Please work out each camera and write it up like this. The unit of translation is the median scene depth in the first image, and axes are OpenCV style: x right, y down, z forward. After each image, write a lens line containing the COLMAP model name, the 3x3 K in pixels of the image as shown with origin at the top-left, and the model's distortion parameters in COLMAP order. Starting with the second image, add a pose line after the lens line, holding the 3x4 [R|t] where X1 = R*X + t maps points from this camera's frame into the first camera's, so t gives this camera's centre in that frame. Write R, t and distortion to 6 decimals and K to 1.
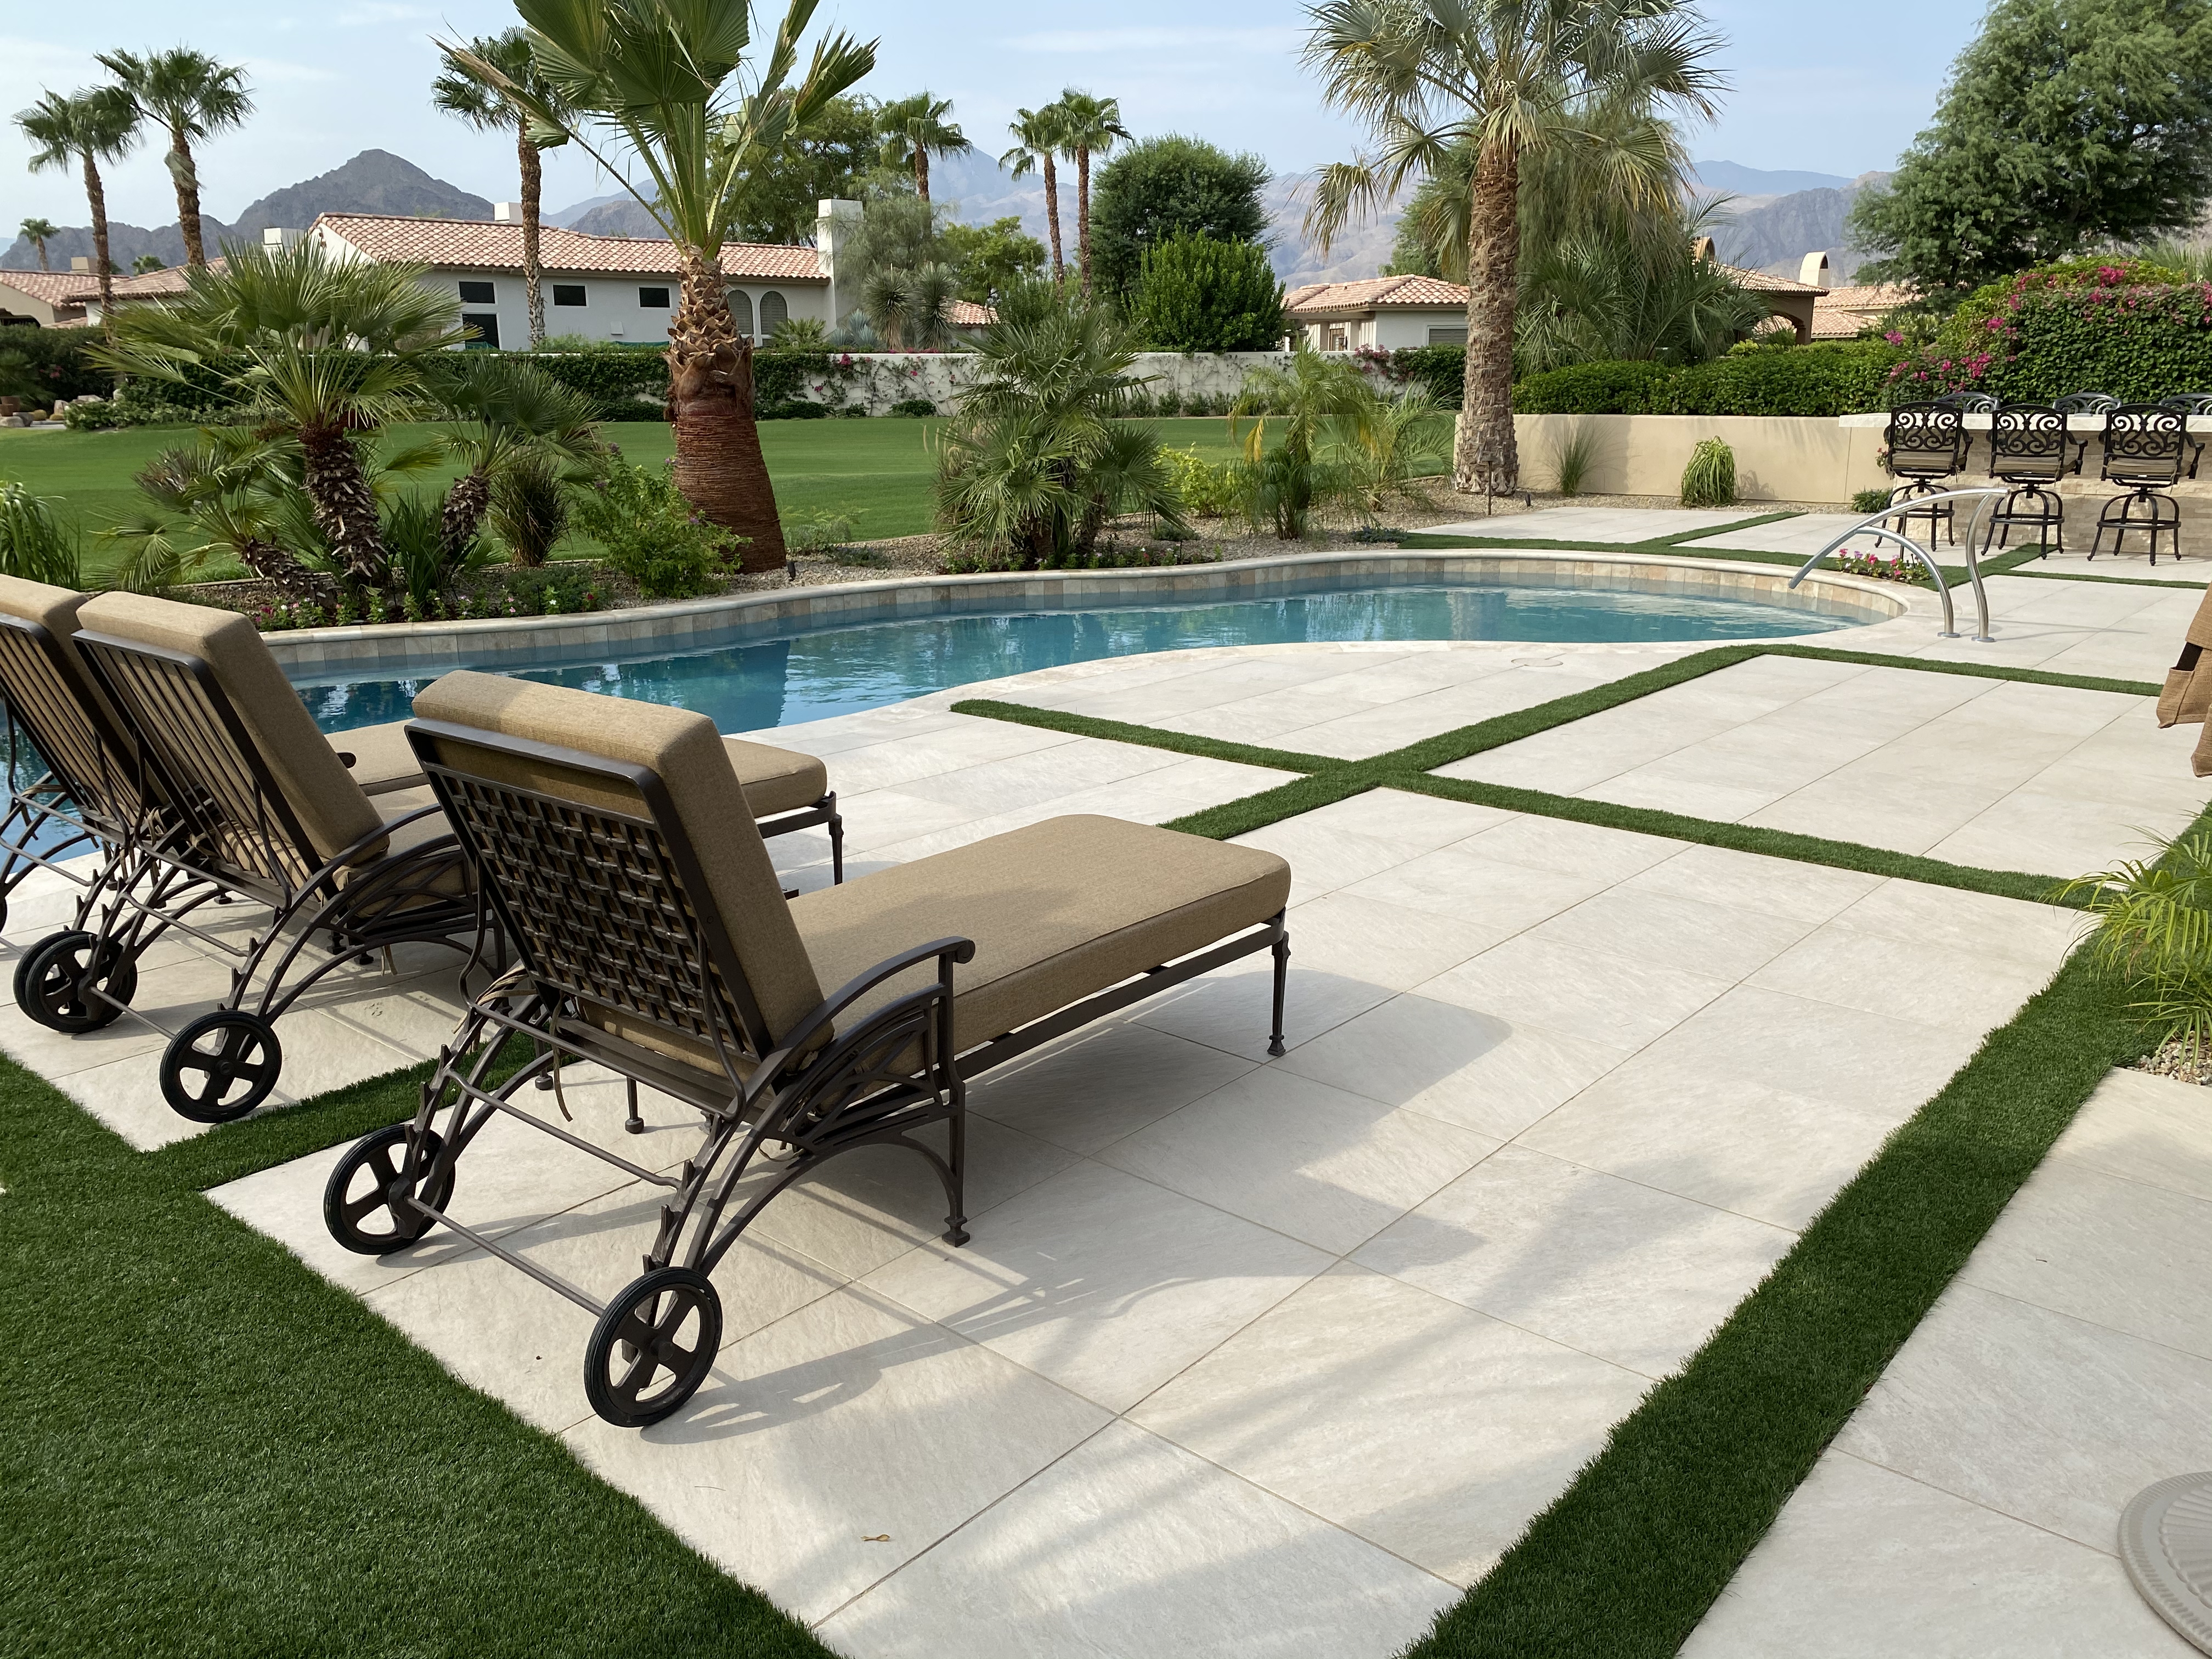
lens RADIAL K [[1678.0, 0, 1122.9], [0, 1678.0, 797.5], [0, 0, 1]] dist [0.035424, -0.051461]
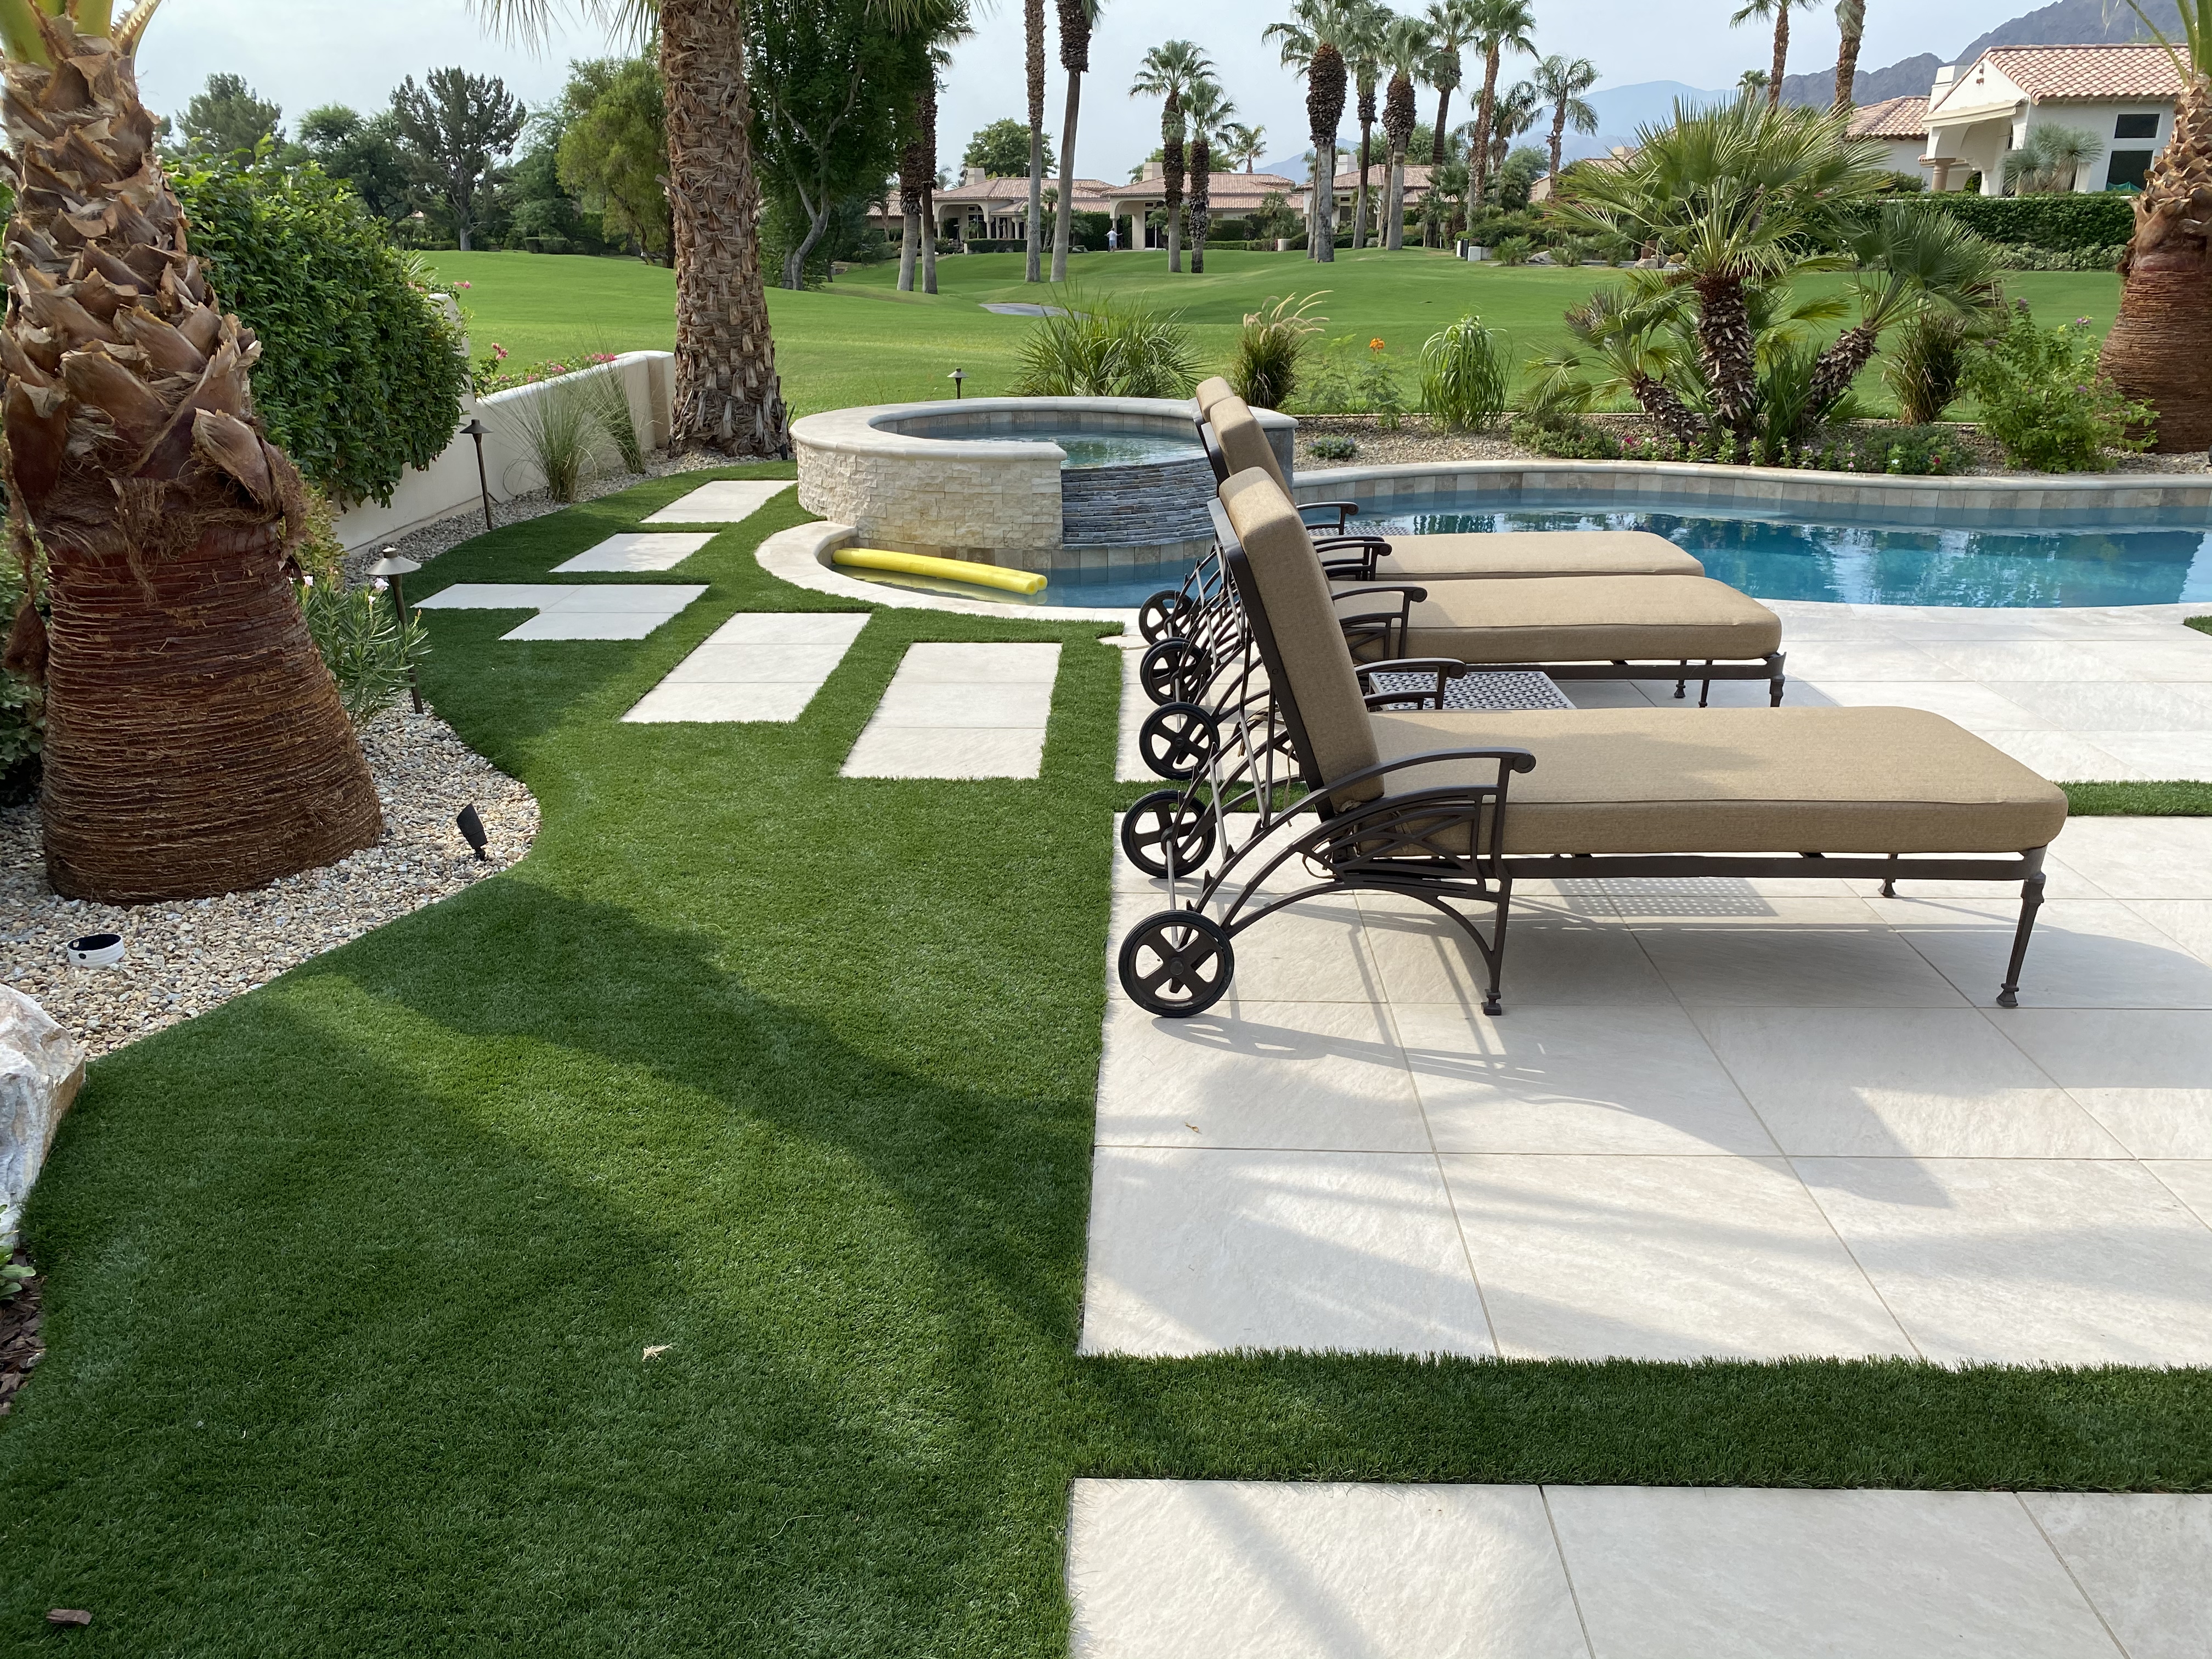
lens RADIAL K [[1678.0, 0, 1127.4], [0, 1678.0, 813.2], [0, 0, 1]] dist [0.035424, -0.051461]
pose [[0.638406, 0.255980, -0.725887, 0.421031], [-0.187187, 0.966398, 0.176167, -0.018992], [0.746591, 0.023410, 0.664871, 0.033356]]
